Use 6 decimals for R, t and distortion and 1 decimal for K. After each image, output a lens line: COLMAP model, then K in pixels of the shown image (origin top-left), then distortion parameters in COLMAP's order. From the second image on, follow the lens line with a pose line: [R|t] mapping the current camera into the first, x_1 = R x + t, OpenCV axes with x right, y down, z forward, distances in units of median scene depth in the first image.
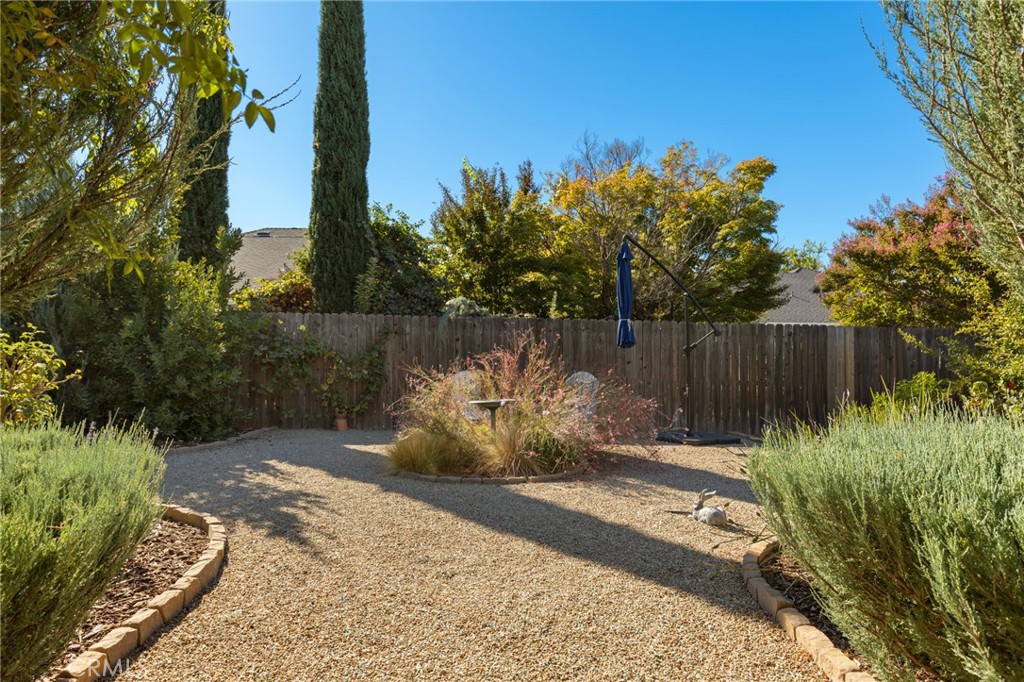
lens RADIAL K [[644.9, 0, 512.0], [0, 644.9, 341.0], [0, 0, 1]] dist [-0.000596, -0.000262]
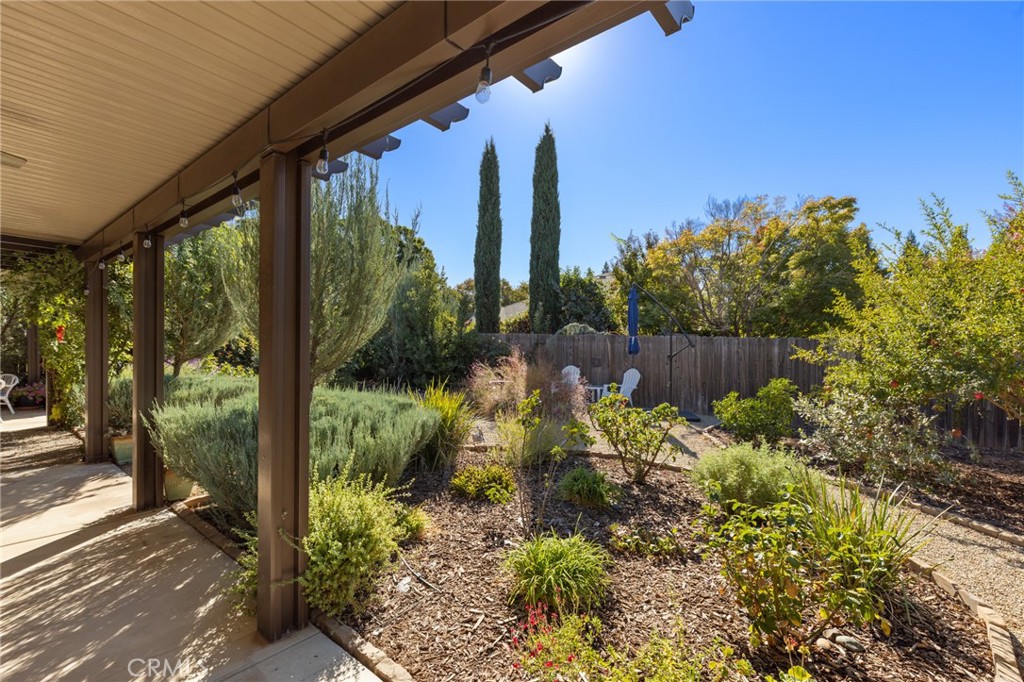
lens RADIAL K [[451.9, 0, 512.0], [0, 451.9, 341.0], [0, 0, 1]] dist [0.002289, 0.000146]
pose [[0.769301, -0.000498, -0.638886, 0.575091], [0.003665, 0.999987, 0.003633, -0.025240], [0.638876, -0.005137, 0.769293, -0.043798]]
